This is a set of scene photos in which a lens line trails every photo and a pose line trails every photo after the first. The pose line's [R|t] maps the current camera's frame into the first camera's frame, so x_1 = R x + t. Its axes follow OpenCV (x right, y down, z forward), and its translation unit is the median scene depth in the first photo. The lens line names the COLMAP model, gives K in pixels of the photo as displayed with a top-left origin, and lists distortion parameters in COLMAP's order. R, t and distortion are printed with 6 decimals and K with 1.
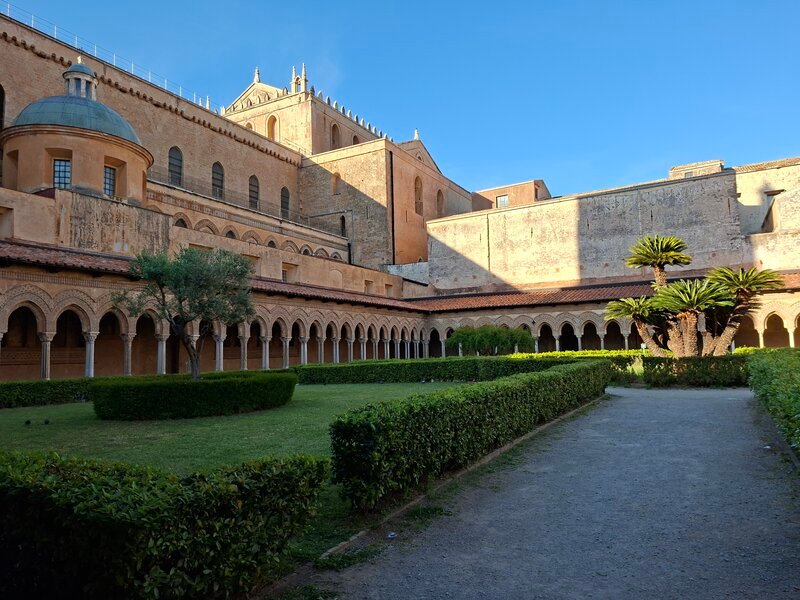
lens RADIAL K [[558.1, 0, 400.0], [0, 558.1, 300.0], [0, 0, 1]] dist [0.096317, -0.095997]
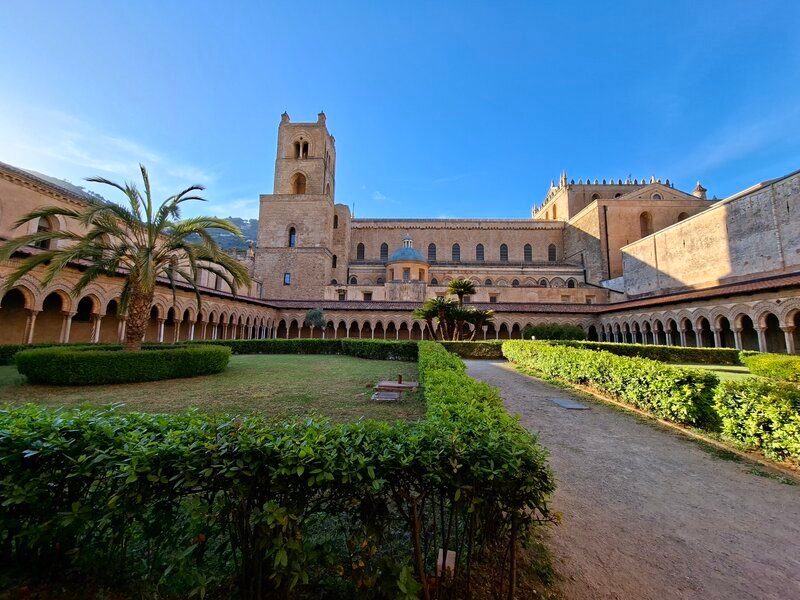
lens RADIAL K [[313.8, 0, 400.0], [0, 313.8, 300.0], [0, 0, 1]] dist [-0.016841, -0.000020]
pose [[0.446930, -0.072684, -0.891611, 0.579866], [0.058351, 0.996940, -0.052021, -0.000742], [0.892664, -0.028777, 0.449803, 0.159077]]
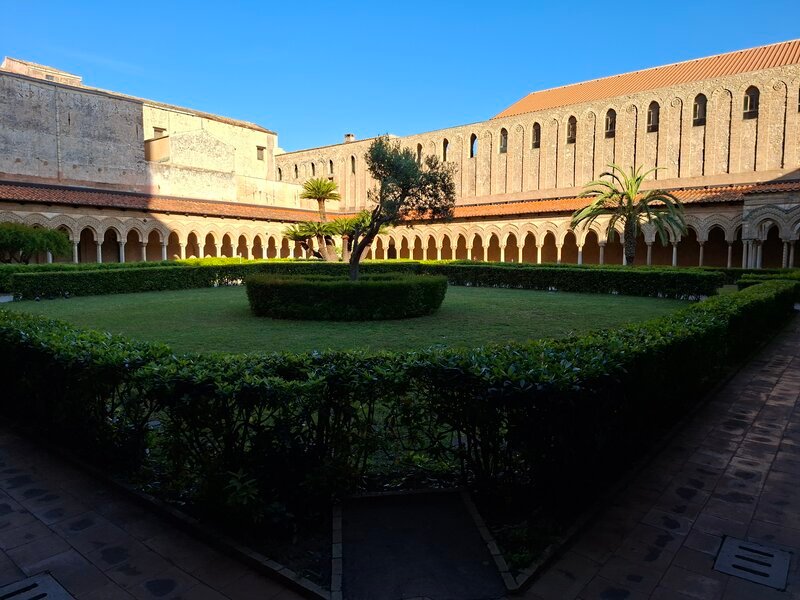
lens RADIAL K [[545.0, 0, 400.0], [0, 545.0, 300.0], [0, 0, 1]] dist [0.009450, 0.002904]
pose [[0.161891, -0.056652, 0.985181, -0.389342], [-0.097245, 0.992575, 0.073057, 0.033341], [-0.982005, -0.107631, 0.155180, 0.258047]]
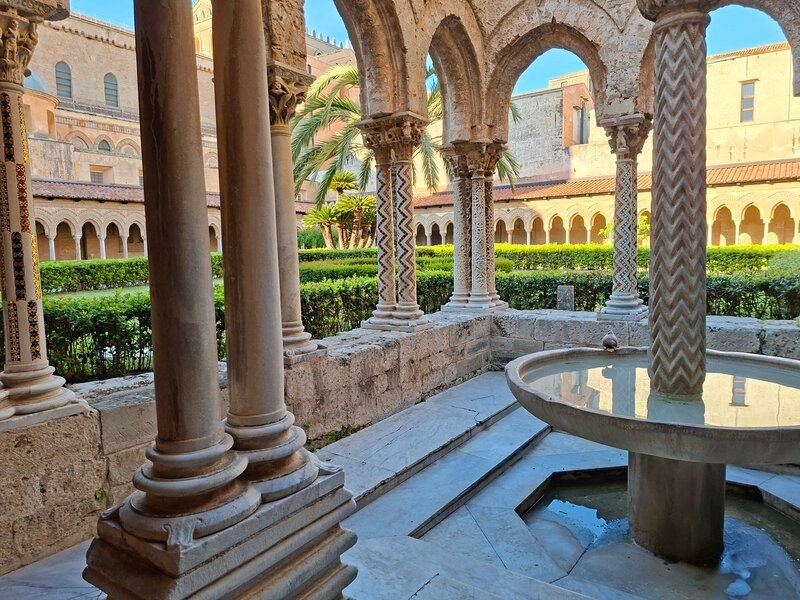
lens RADIAL K [[558.1, 0, 400.0], [0, 558.1, 300.0], [0, 0, 1]] dist [0.096317, -0.095997]
pose [[0.995564, 0.007864, -0.093762, 0.339339], [0.010164, 0.981680, 0.190265, -0.025343], [0.093540, -0.190374, 0.977245, -0.211539]]
